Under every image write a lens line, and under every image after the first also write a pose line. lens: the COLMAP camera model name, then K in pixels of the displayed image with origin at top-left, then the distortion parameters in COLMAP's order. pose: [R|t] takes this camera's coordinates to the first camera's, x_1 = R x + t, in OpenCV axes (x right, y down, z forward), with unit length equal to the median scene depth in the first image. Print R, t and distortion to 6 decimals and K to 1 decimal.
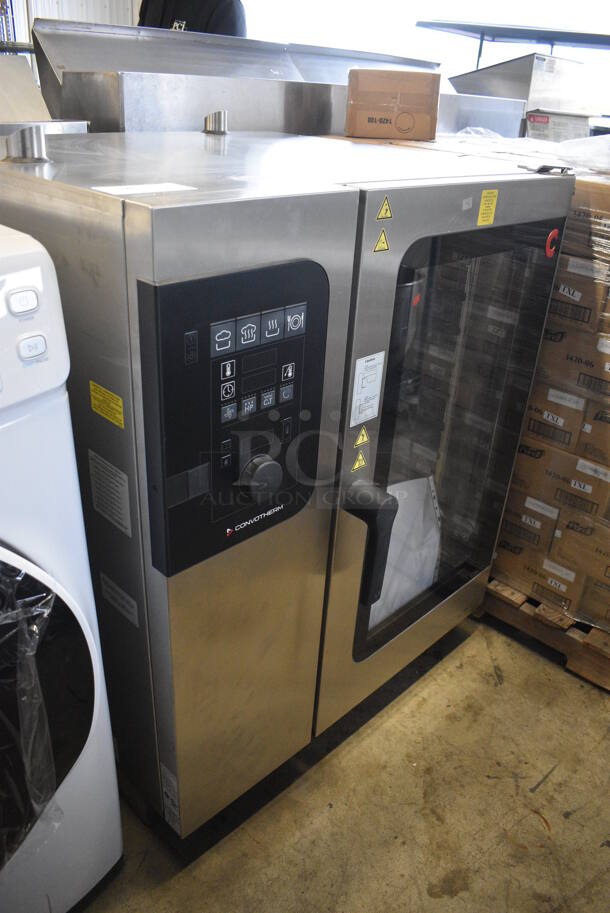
lens RADIAL K [[703.3, 0, 303.7], [0, 703.3, 462.4], [0, 0, 1]] dist [-0.098875, 0.004968]
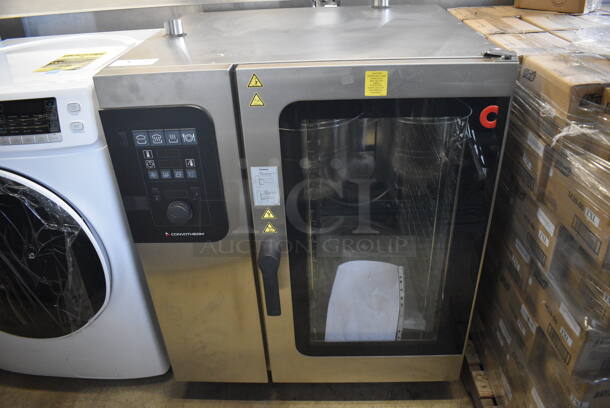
lens RADIAL K [[469.9, 0, 304.8], [0, 469.9, 203.4], [0, 0, 1]] dist [-0.098875, 0.004968]
pose [[0.676216, 0.301705, -0.672091, 1.065125], [-0.281402, 0.948900, 0.142836, -0.294740], [0.680841, 0.092540, 0.726562, 0.323765]]
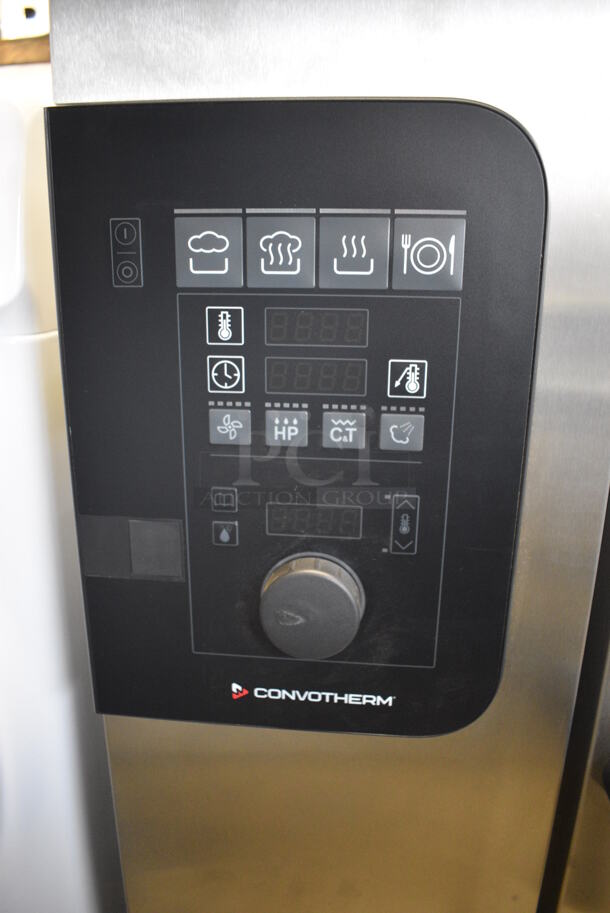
lens RADIAL K [[703.3, 0, 305.6], [0, 703.3, 454.8], [0, 0, 1]] dist [-0.098875, 0.004968]
pose [[0.639918, 0.173275, -0.748652, 0.266126], [-0.347429, 0.934224, -0.080743, -0.031769], [0.685418, 0.311772, 0.658027, 0.707741]]
